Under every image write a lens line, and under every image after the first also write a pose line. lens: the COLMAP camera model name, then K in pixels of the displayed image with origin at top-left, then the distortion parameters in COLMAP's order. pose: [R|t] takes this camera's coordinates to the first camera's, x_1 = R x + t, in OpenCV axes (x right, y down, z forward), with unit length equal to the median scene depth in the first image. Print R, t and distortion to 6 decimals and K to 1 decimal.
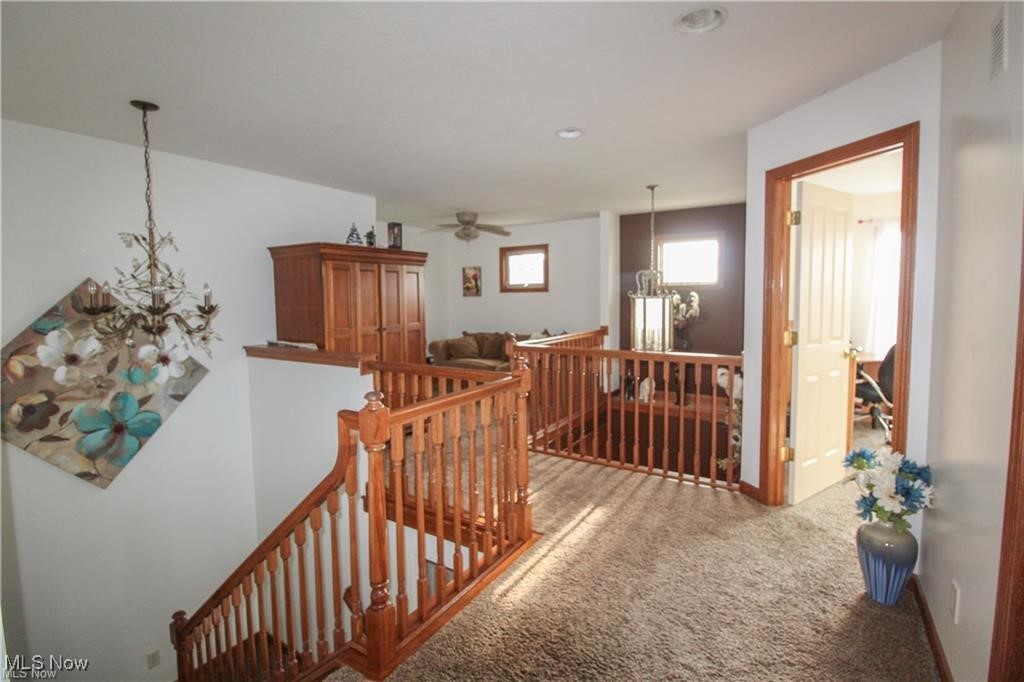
lens RADIAL K [[474.7, 0, 515.5], [0, 474.7, 327.3], [0, 0, 1]] dist [0.001445, -0.013291]
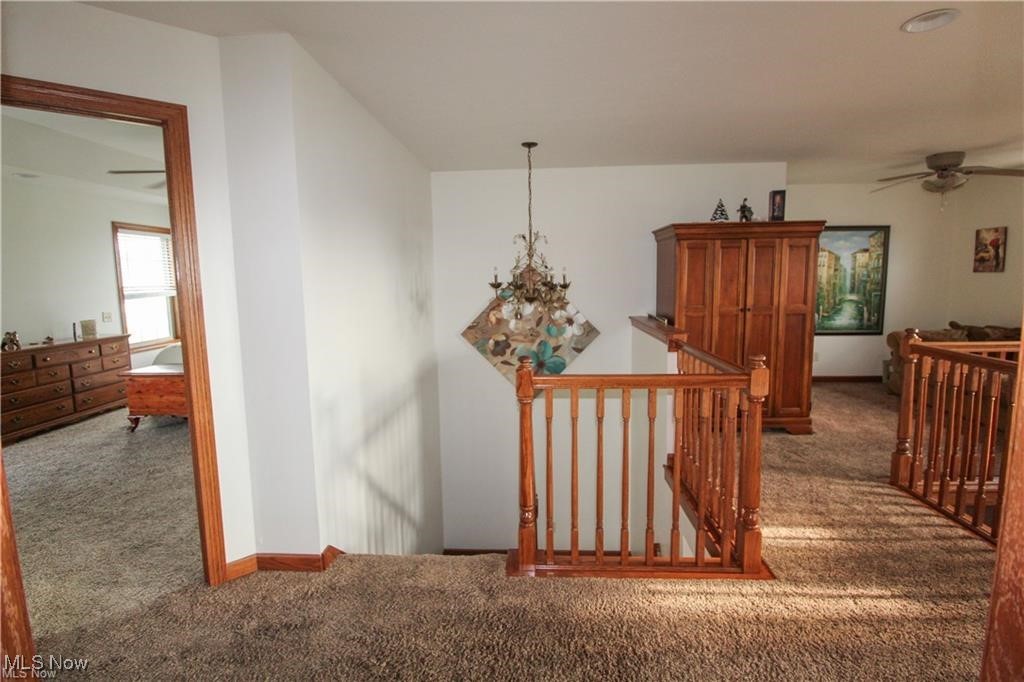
lens RADIAL K [[474.7, 0, 515.5], [0, 474.7, 327.3], [0, 0, 1]] dist [0.001445, -0.013291]
pose [[0.485829, 0.094590, -0.868921, 0.386851], [-0.047407, 0.995515, 0.081865, -0.020285], [0.872767, 0.001420, 0.488134, 0.183475]]
